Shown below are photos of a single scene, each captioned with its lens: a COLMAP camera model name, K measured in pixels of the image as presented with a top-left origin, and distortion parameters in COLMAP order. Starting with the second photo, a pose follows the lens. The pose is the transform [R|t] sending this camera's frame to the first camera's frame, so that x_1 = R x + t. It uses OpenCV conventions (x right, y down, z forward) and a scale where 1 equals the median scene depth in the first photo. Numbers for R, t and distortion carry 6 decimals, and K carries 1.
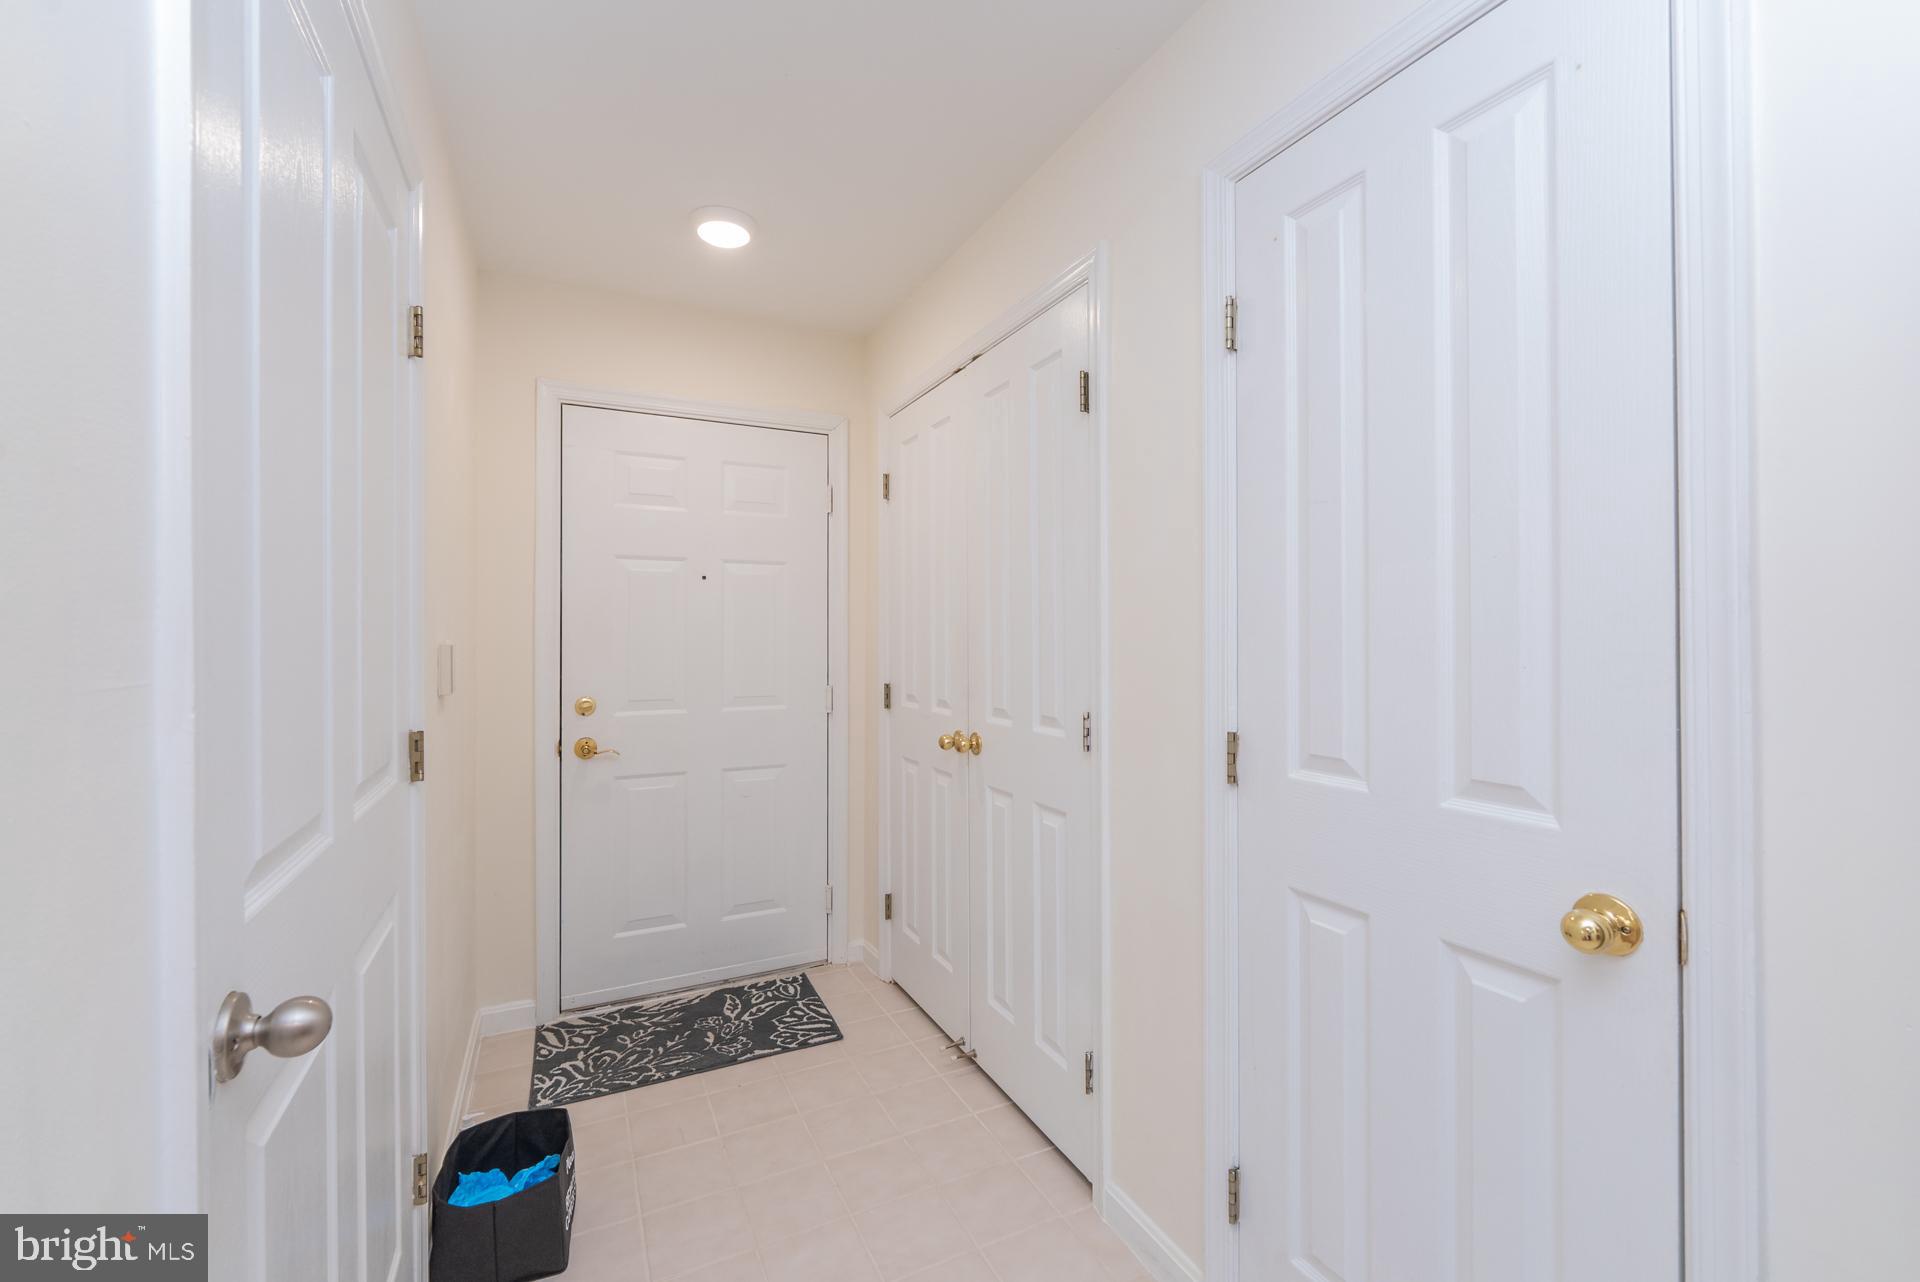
lens RADIAL K [[776.0, 0, 973.9], [0, 776.0, 632.1], [0, 0, 1]] dist [-0.002727, 0.000569]
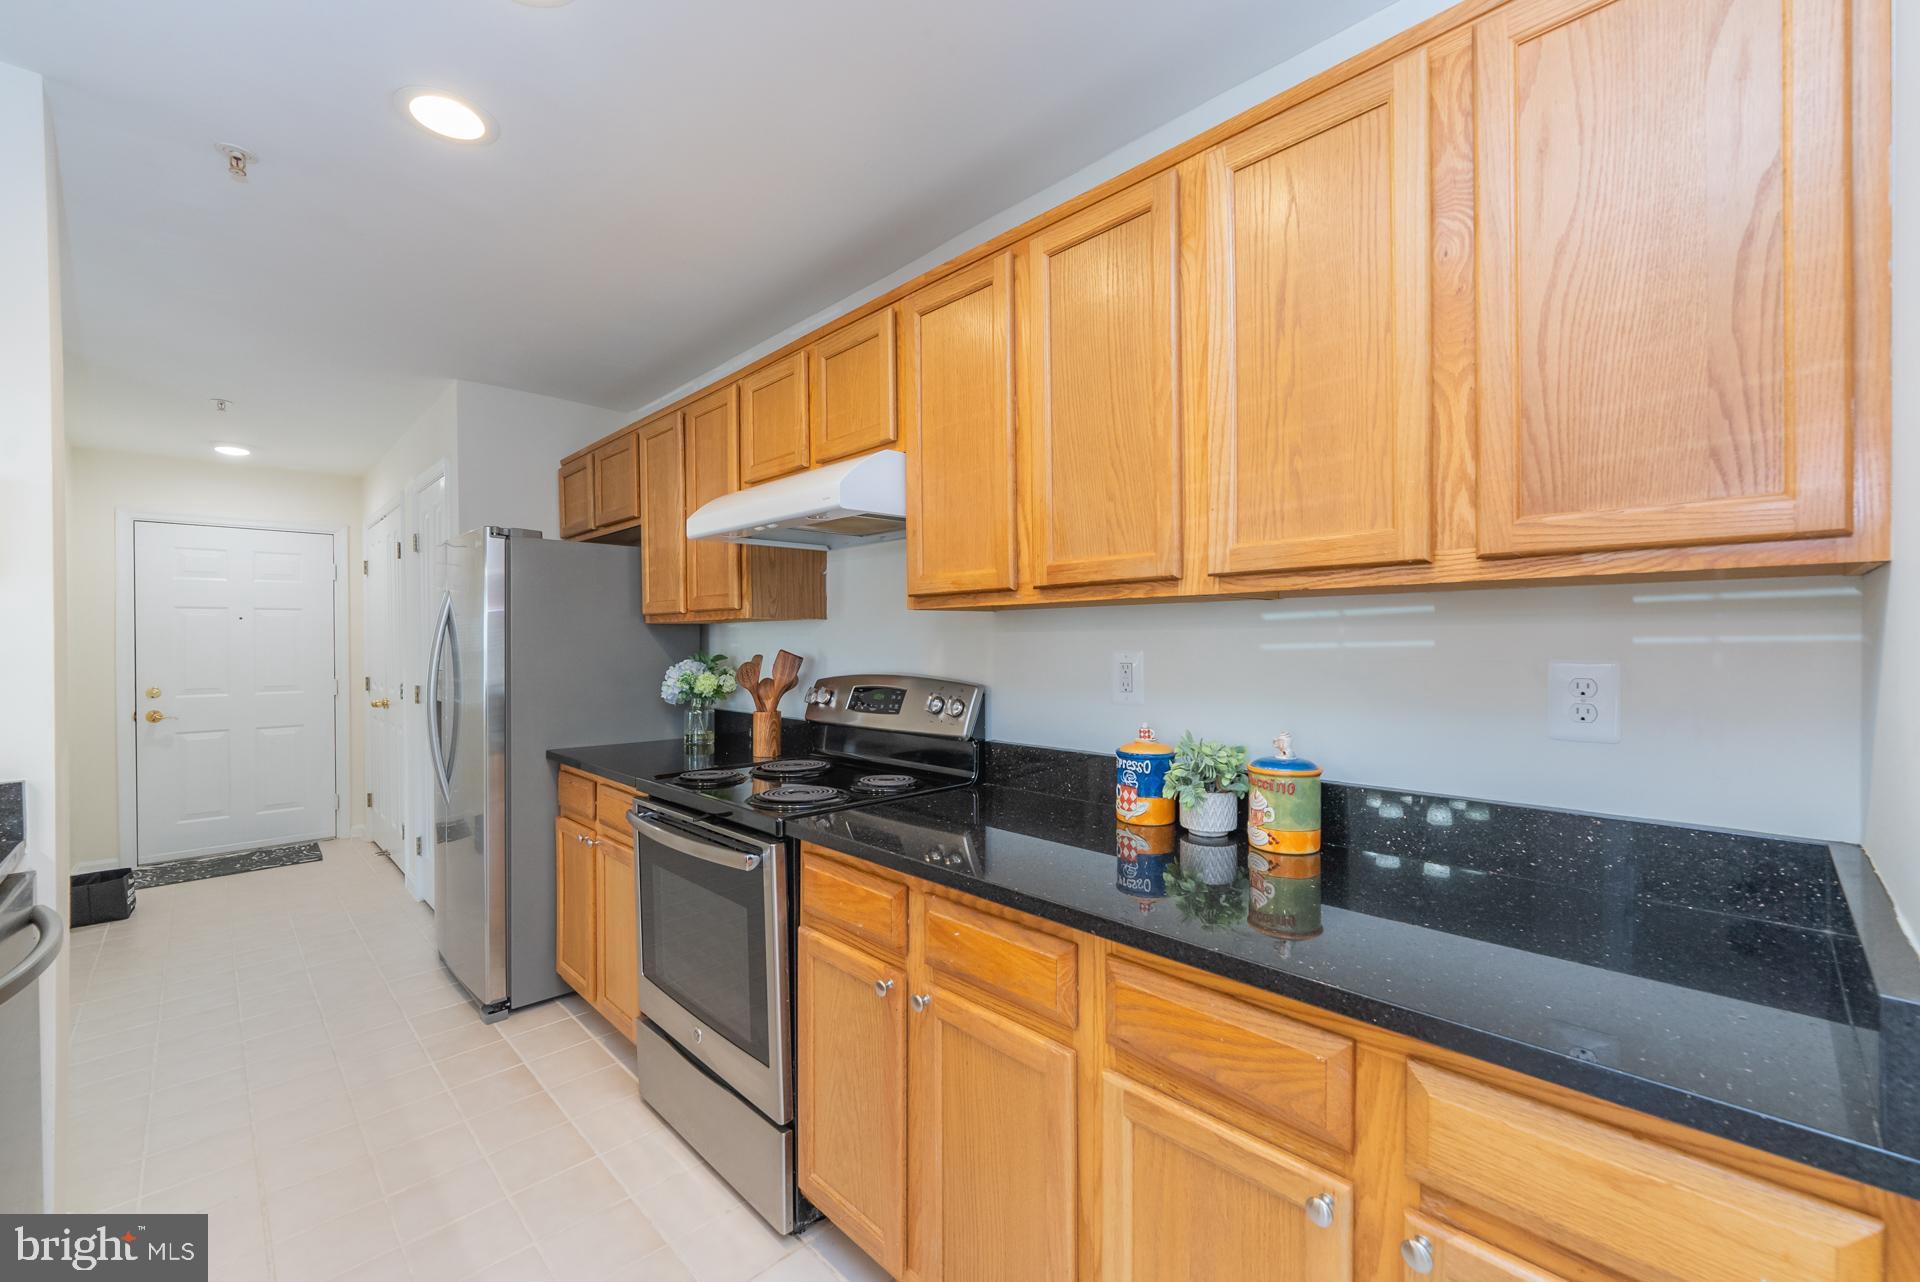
lens RADIAL K [[776.0, 0, 974.1], [0, 776.0, 642.0], [0, 0, 1]] dist [-0.002727, 0.000569]
pose [[0.954613, -0.008755, 0.297722, 0.766290], [0.006438, 0.999941, 0.008763, -0.024798], [-0.297781, -0.006449, 0.954613, -1.252212]]
